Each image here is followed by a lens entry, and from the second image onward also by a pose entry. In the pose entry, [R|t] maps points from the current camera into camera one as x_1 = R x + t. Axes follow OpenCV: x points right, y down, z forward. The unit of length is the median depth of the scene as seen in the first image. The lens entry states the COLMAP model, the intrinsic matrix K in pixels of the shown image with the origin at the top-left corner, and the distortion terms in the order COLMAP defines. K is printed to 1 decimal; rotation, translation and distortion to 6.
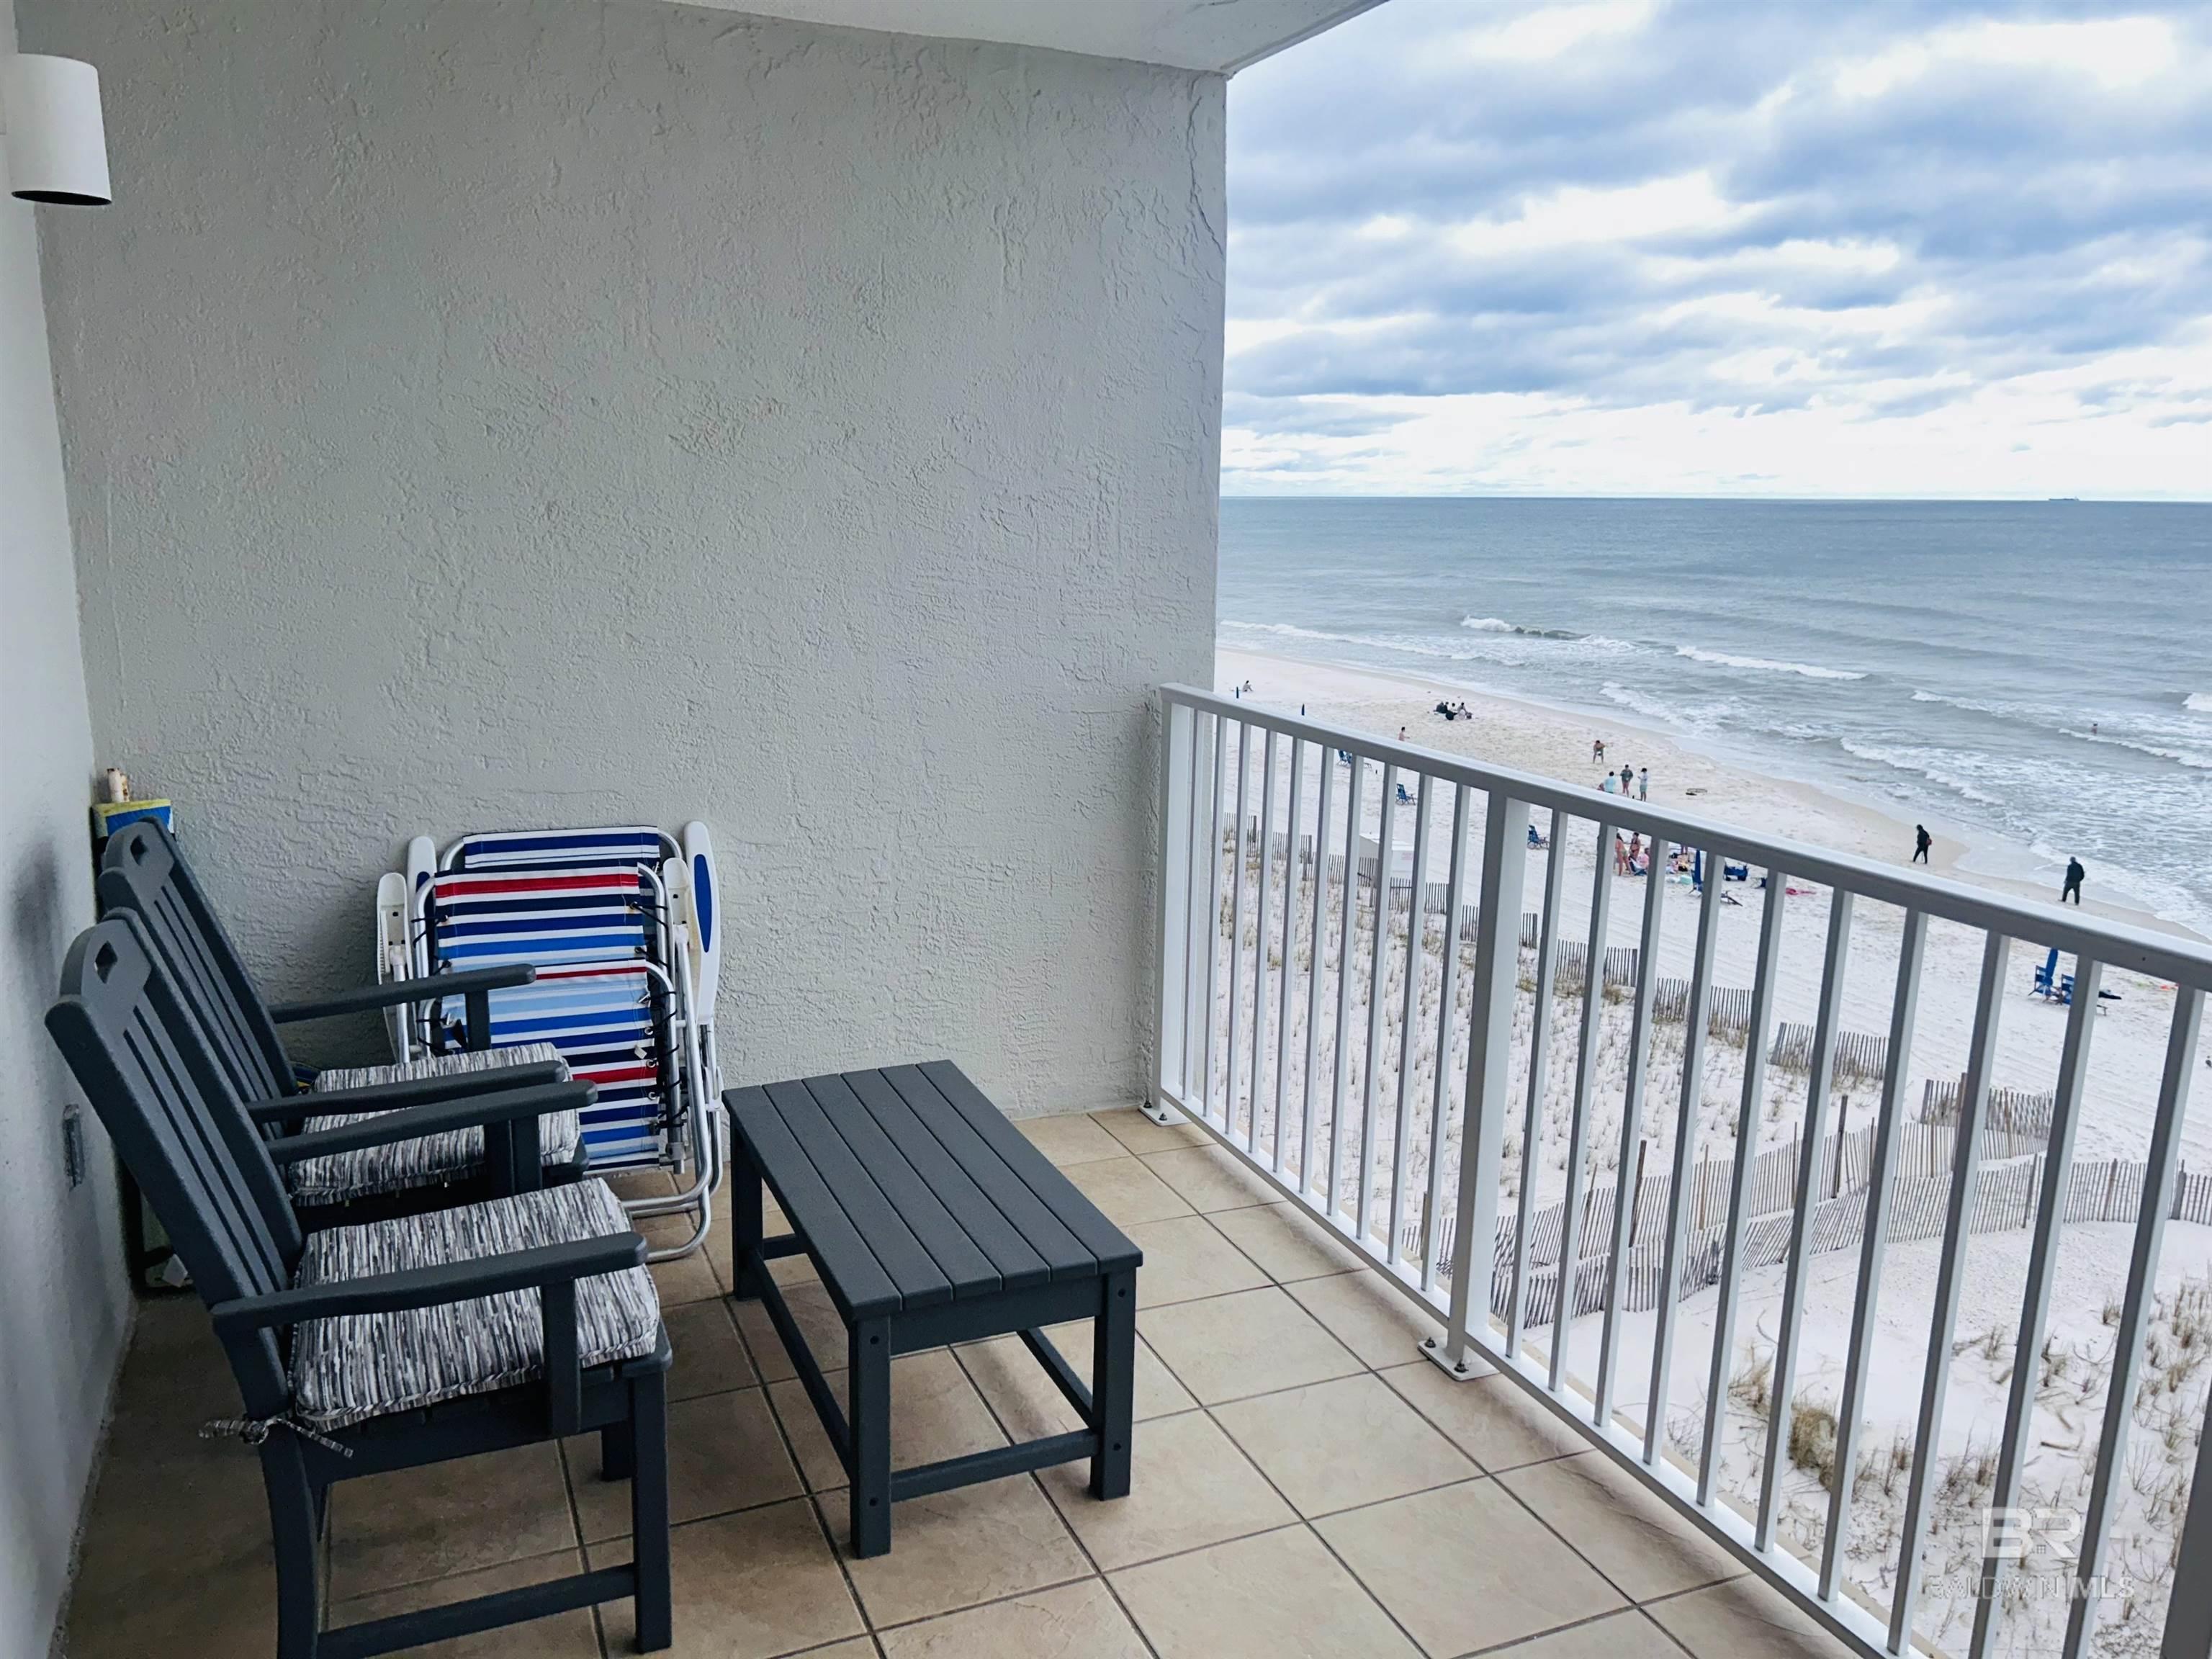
lens RADIAL K [[1680.5, 0, 1111.1], [0, 1680.5, 934.6], [0, 0, 1]] dist [0.188228, -0.176070]
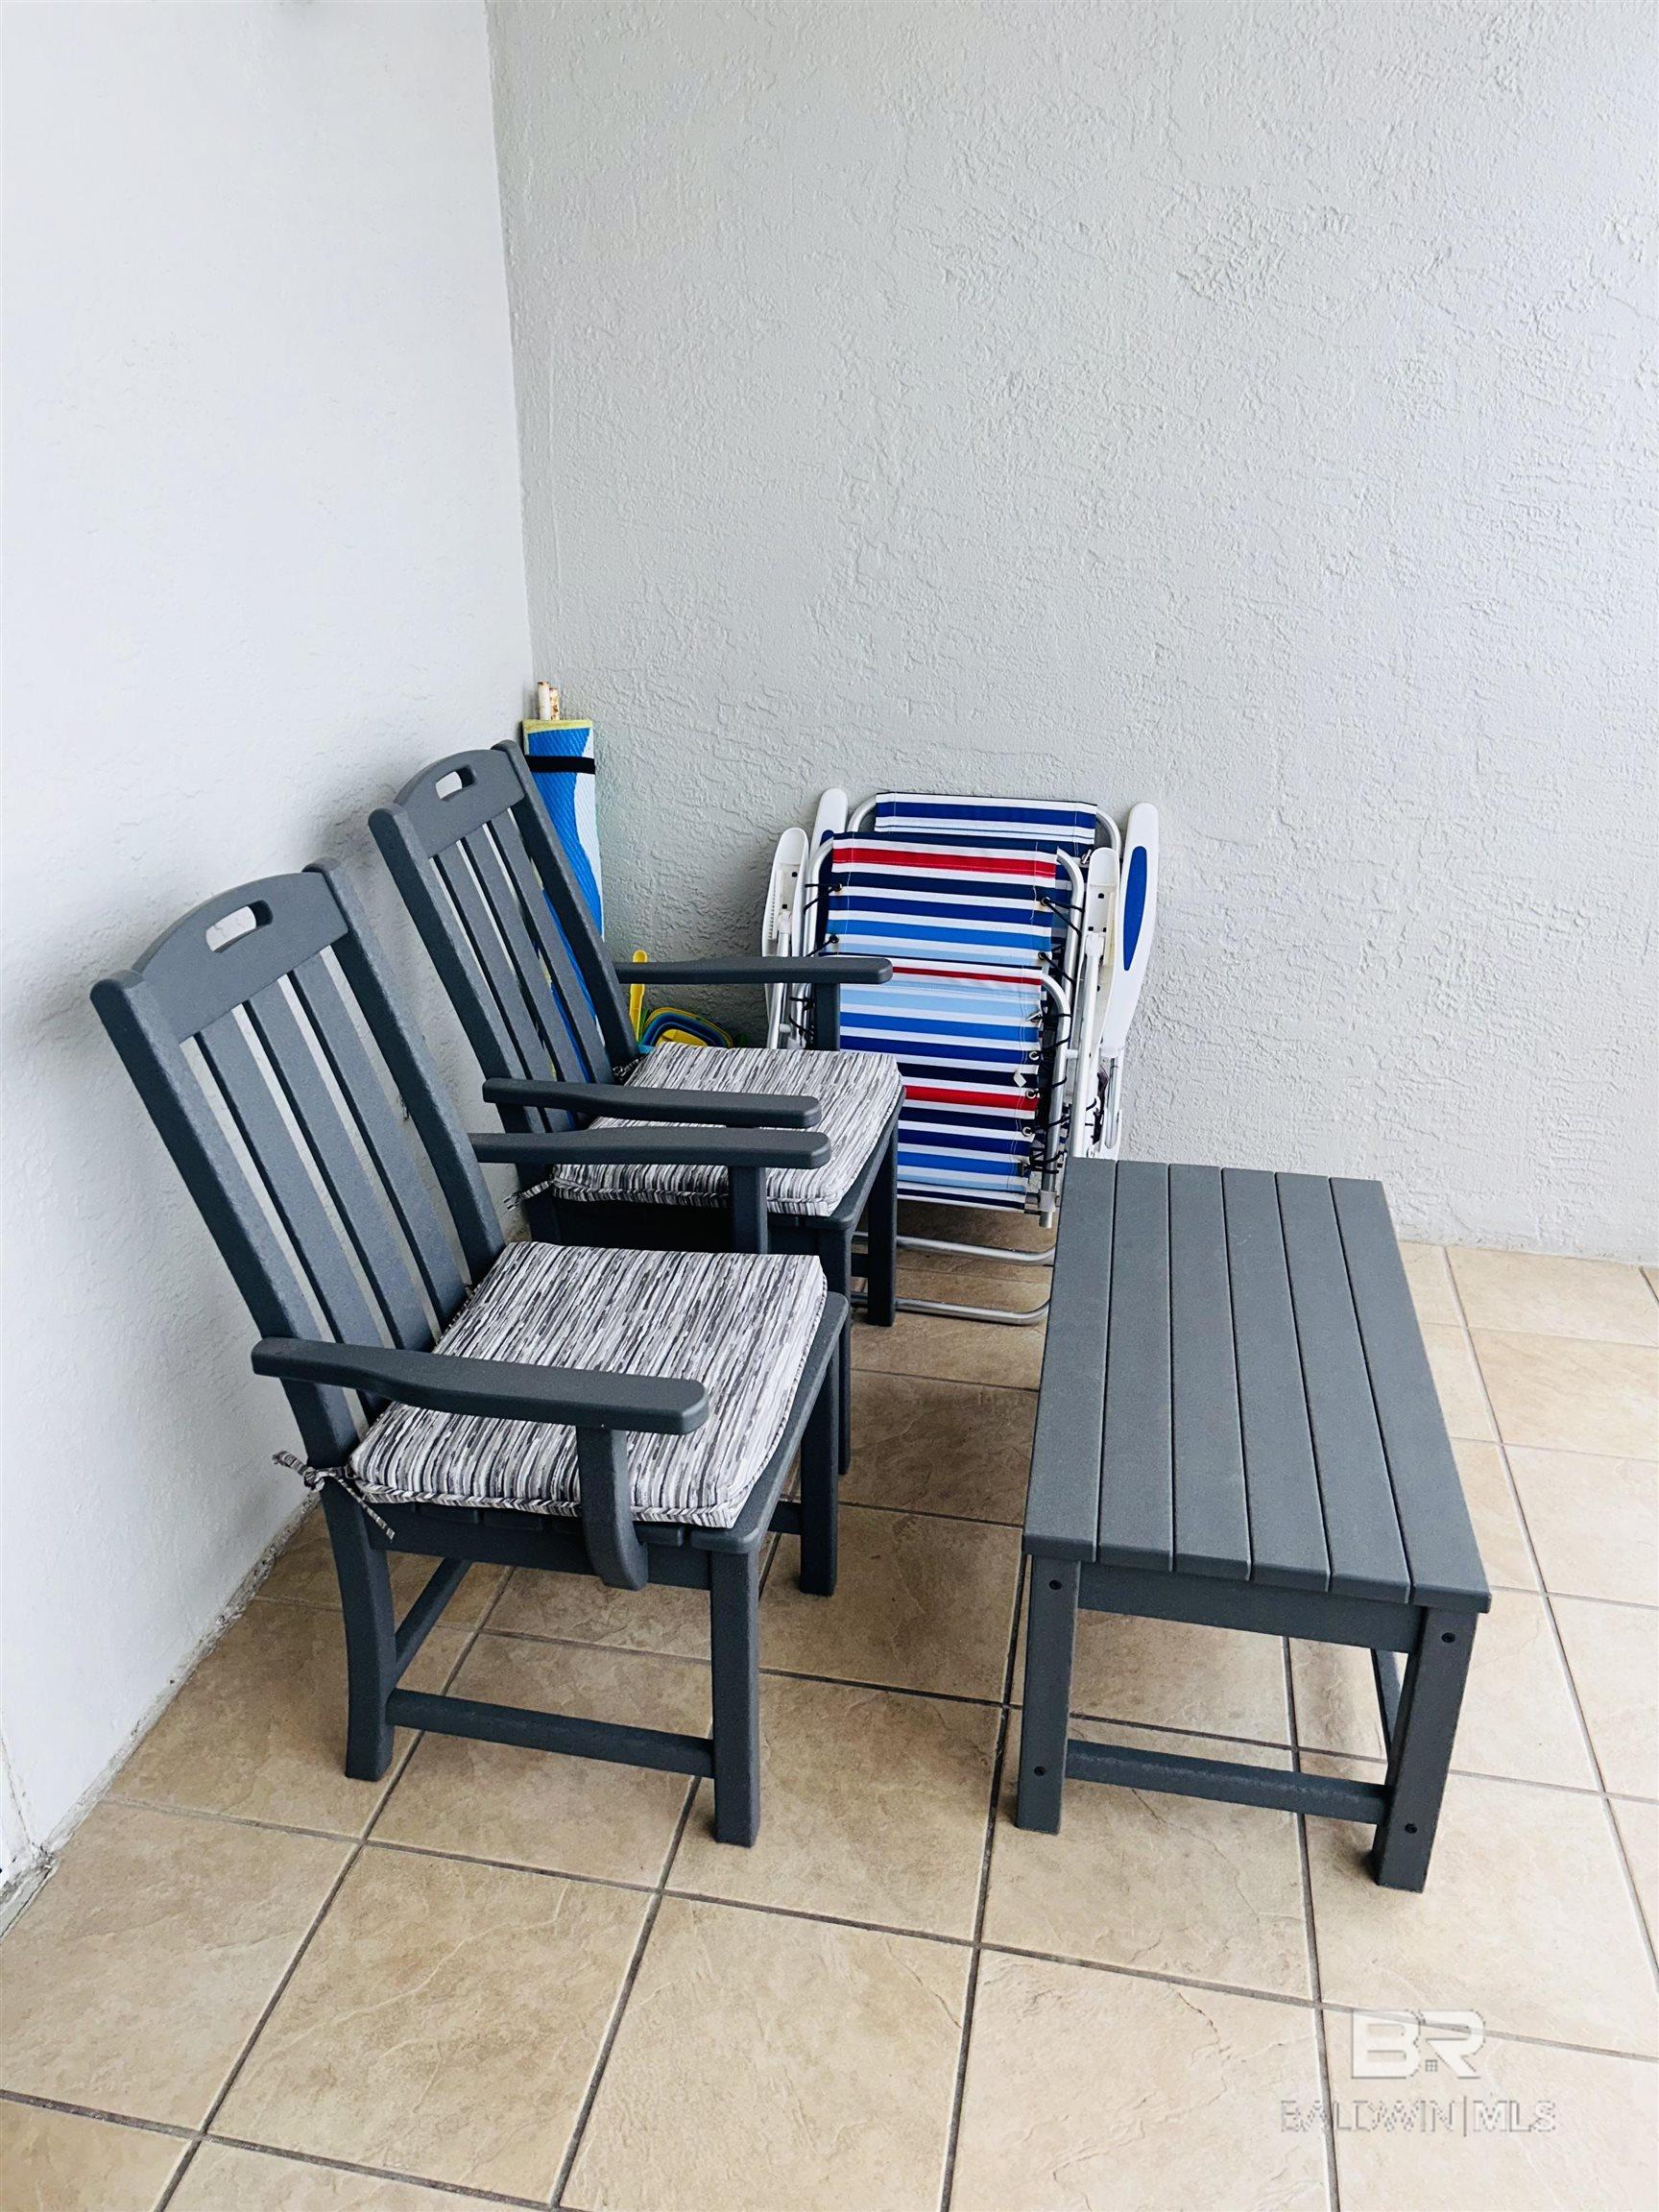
lens RADIAL K [[1677.9, 0, 829.0], [0, 1677.9, 1148.1], [0, 0, 1]] dist [0.127781, -0.168293]
pose [[0.827049, 0.230625, -0.512643, 0.079926], [-0.142354, 0.968165, 0.205892, -0.056542], [0.543807, -0.097306, 0.833550, 0.266880]]
